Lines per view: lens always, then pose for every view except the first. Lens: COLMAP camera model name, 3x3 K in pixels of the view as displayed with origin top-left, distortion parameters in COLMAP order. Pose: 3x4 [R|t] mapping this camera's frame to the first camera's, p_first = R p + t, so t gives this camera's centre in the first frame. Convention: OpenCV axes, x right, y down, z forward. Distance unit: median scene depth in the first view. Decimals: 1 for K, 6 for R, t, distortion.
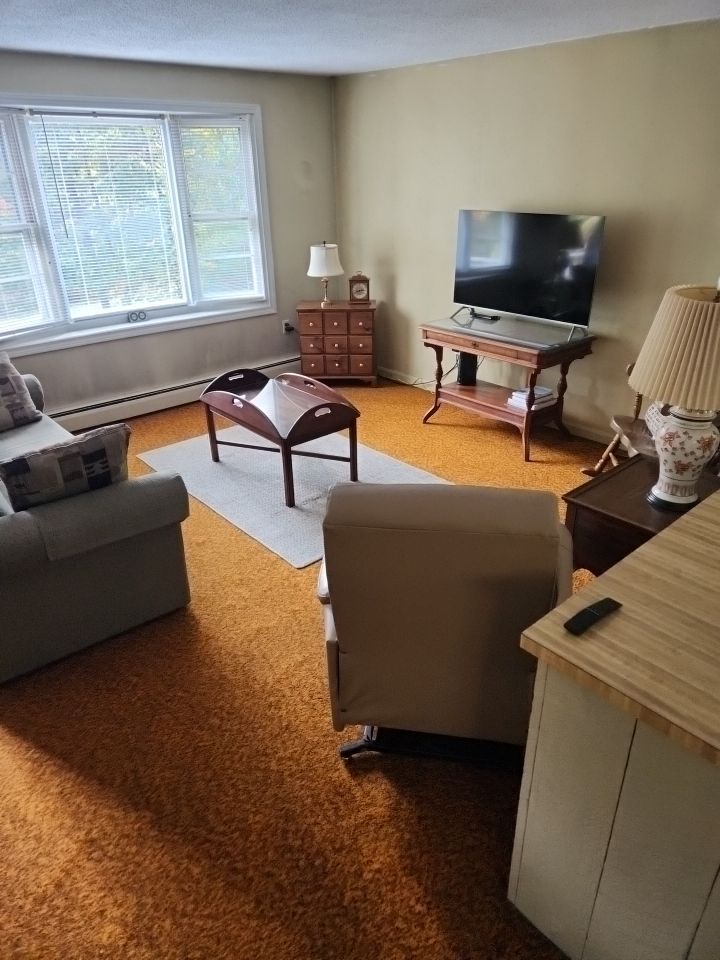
lens RADIAL K [[623.0, 0, 360.0], [0, 623.0, 480.0], [0, 0, 1]] dist [0.067305, -0.061382]
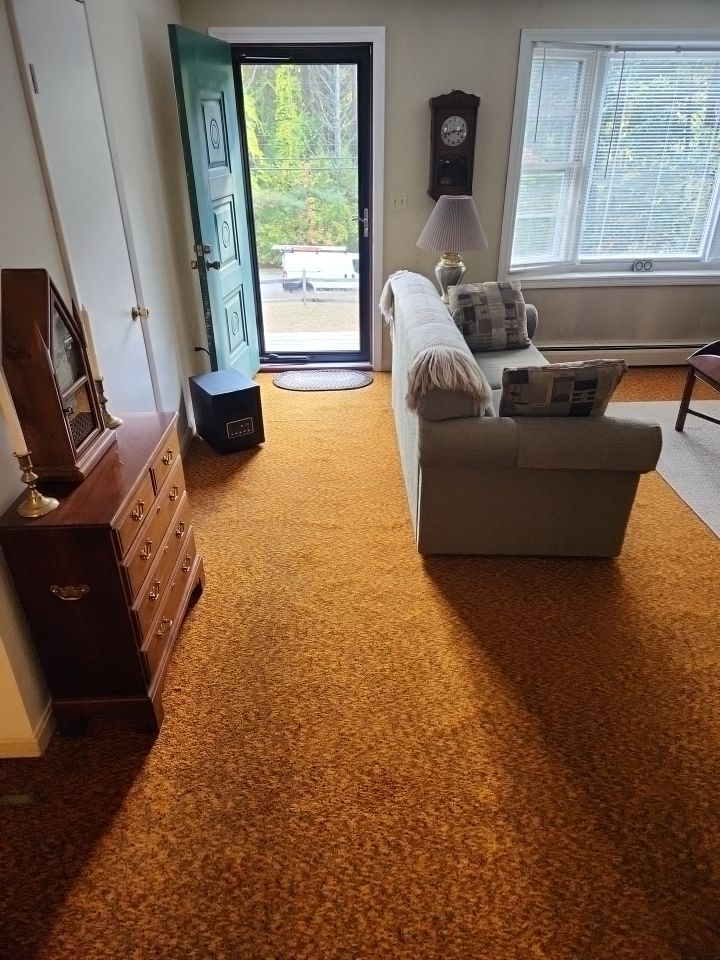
lens RADIAL K [[623.0, 0, 360.0], [0, 623.0, 480.0], [0, 0, 1]] dist [0.067305, -0.061382]
pose [[0.767922, 0.319645, -0.555088, -0.086086], [-0.289946, 0.946187, 0.143740, 0.067700], [0.571163, 0.050565, 0.819278, -0.038212]]
